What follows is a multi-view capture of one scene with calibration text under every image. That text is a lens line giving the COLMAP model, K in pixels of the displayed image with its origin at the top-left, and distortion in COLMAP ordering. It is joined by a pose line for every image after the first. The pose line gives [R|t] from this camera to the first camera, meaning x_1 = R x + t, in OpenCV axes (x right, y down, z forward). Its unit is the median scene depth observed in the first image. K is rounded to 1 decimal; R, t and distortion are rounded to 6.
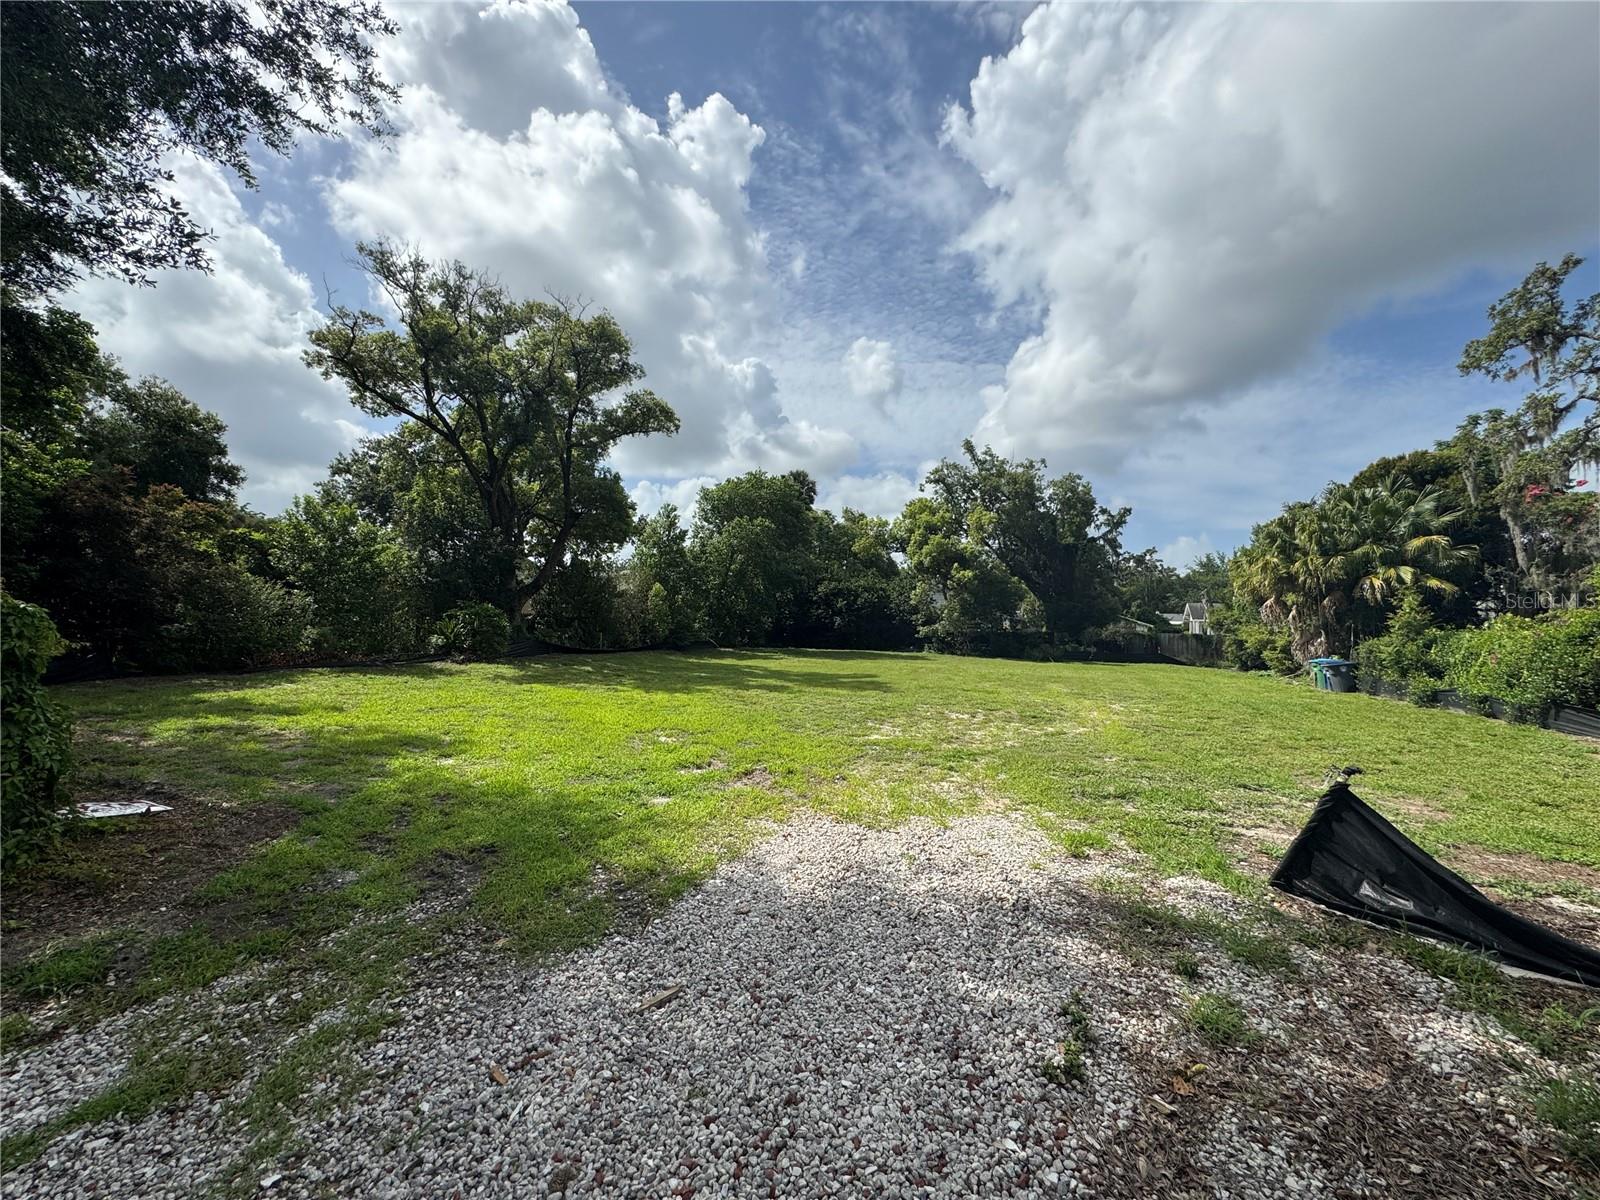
lens RADIAL K [[644.0, 0, 798.5], [0, 644.0, 602.7], [0, 0, 1]] dist [-0.002932, 0.000479]
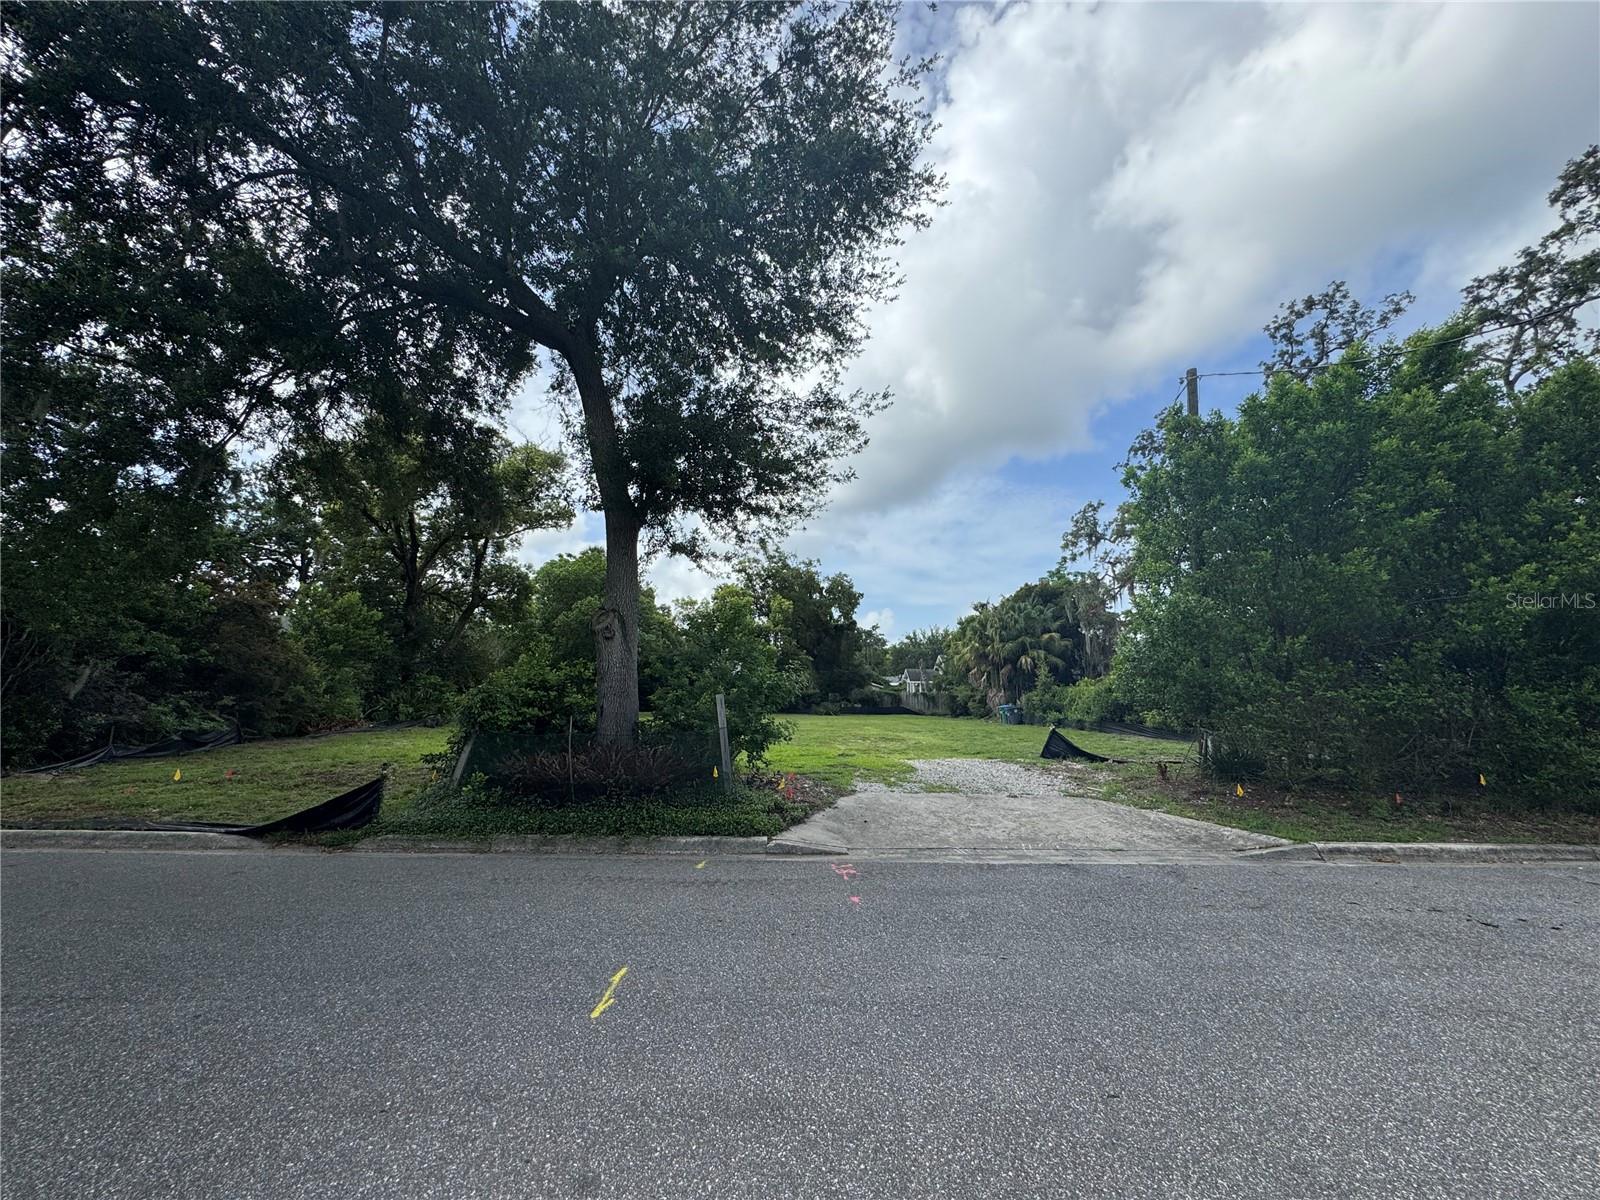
lens RADIAL K [[644.0, 0, 798.8], [0, 644.0, 597.8], [0, 0, 1]] dist [-0.002932, 0.000479]
pose [[0.914805, 0.040981, 0.401812, -0.265498], [0.001927, 0.994385, -0.105804, -0.010603], [-0.403892, 0.097565, 0.909589, -0.245209]]
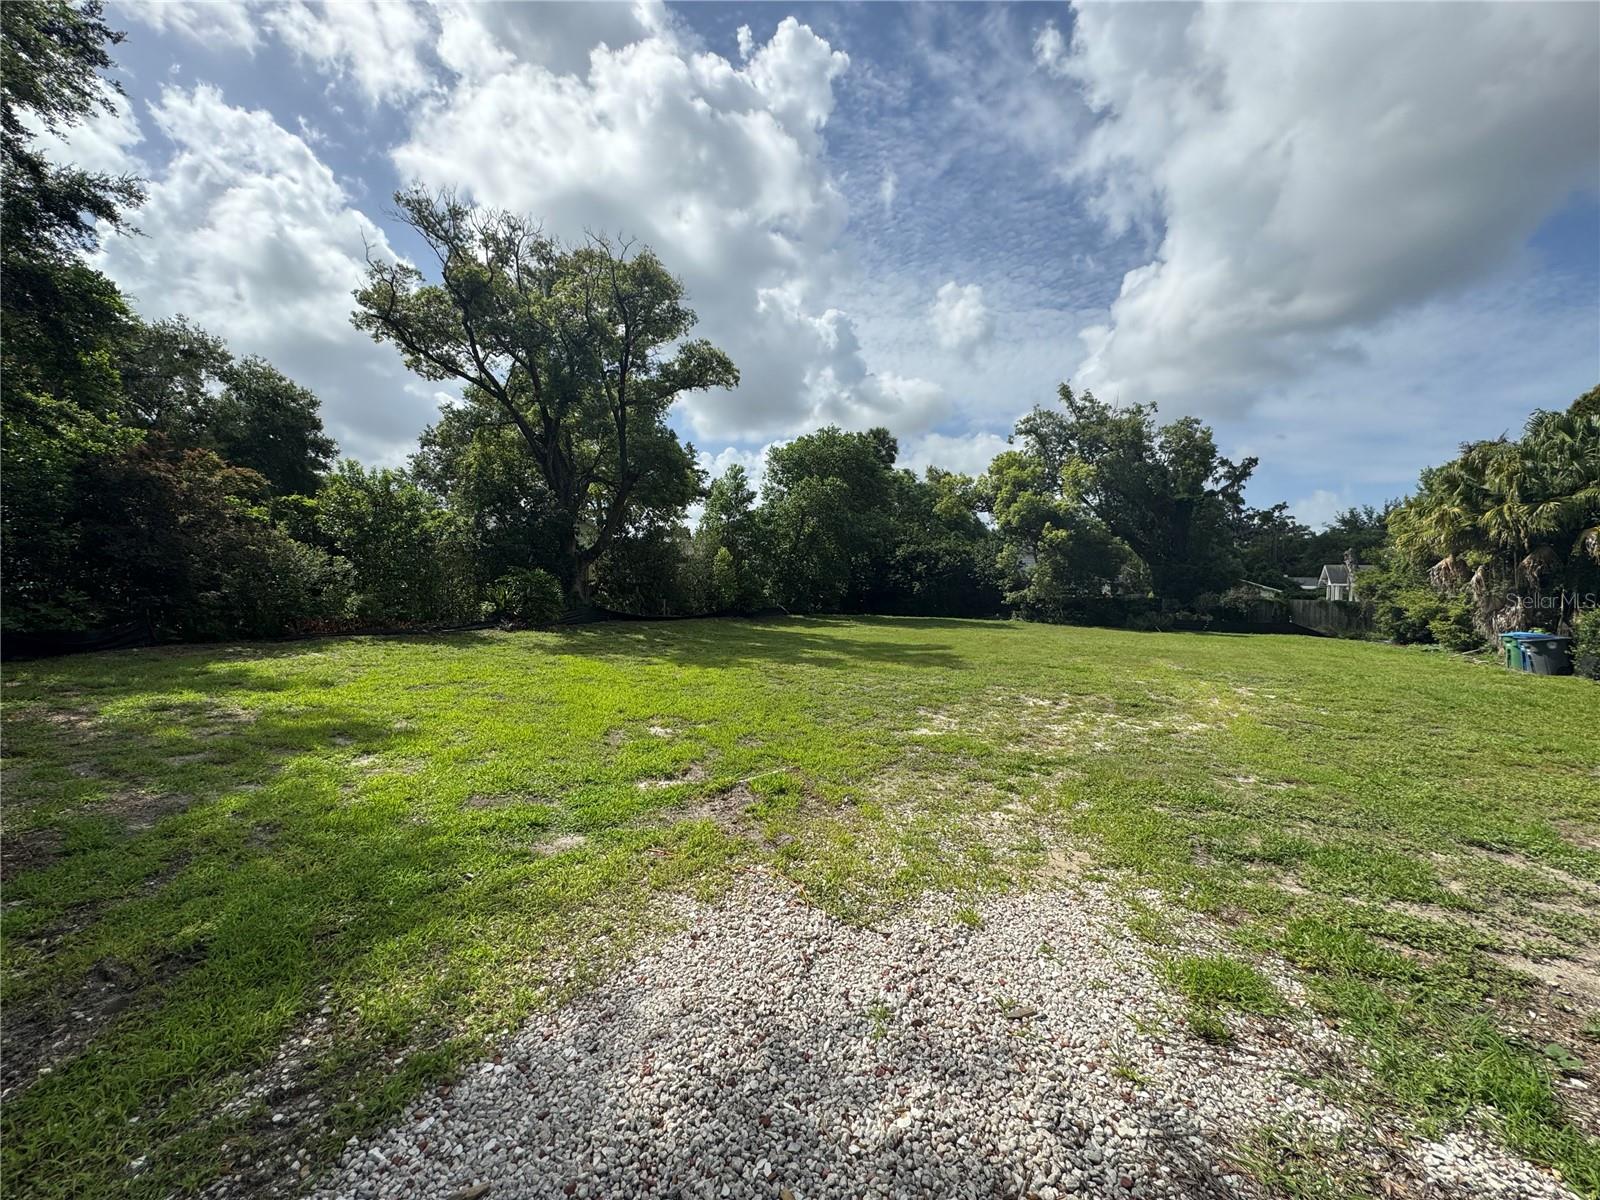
lens RADIAL K [[644.0, 0, 798.3], [0, 644.0, 601.2], [0, 0, 1]] dist [-0.002932, 0.000479]
pose [[0.990714, 0.000517, -0.135963, 0.026415], [0.006404, 0.998705, 0.050463, 0.002084], [0.135813, -0.050865, 0.989428, 0.069850]]
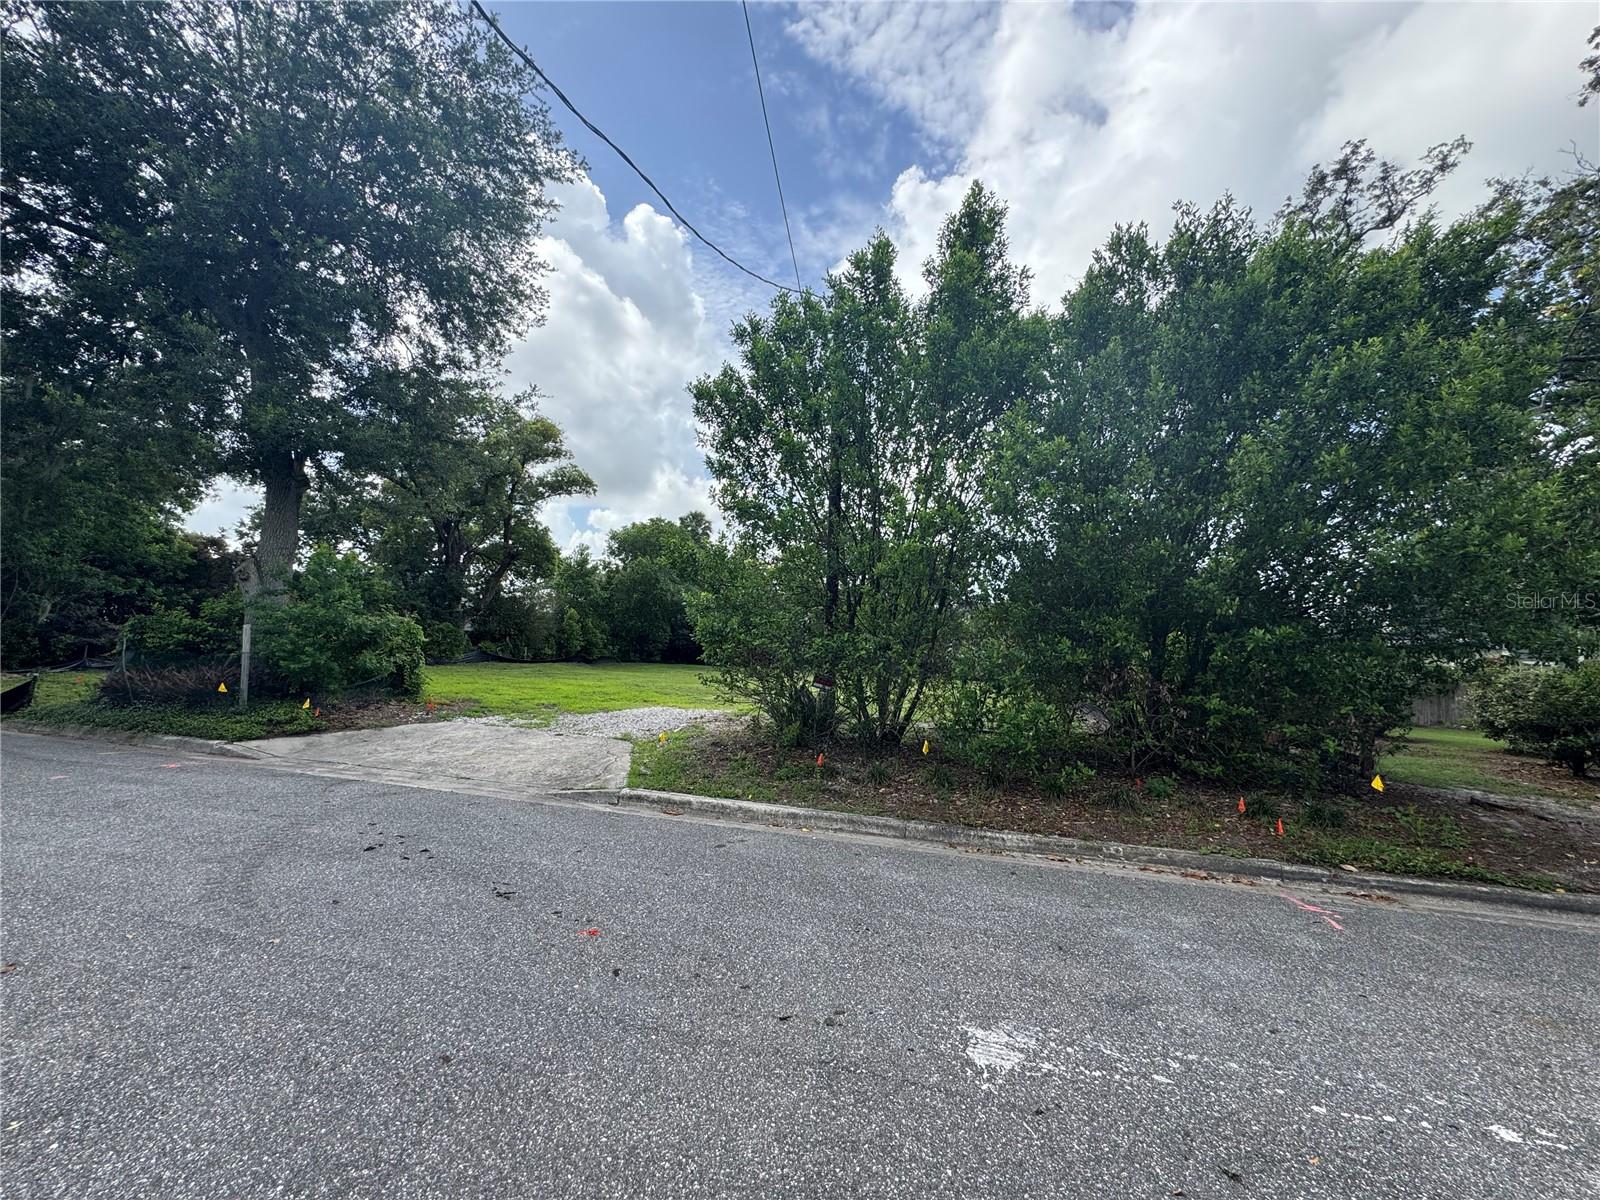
lens RADIAL K [[644.0, 0, 798.7], [0, 644.0, 599.9], [0, 0, 1]] dist [-0.002932, 0.000479]
pose [[0.988826, 0.031193, 0.145773, 0.037633], [-0.025086, 0.998736, -0.043545, -0.004249], [-0.146947, 0.039402, 0.988359, -0.338342]]
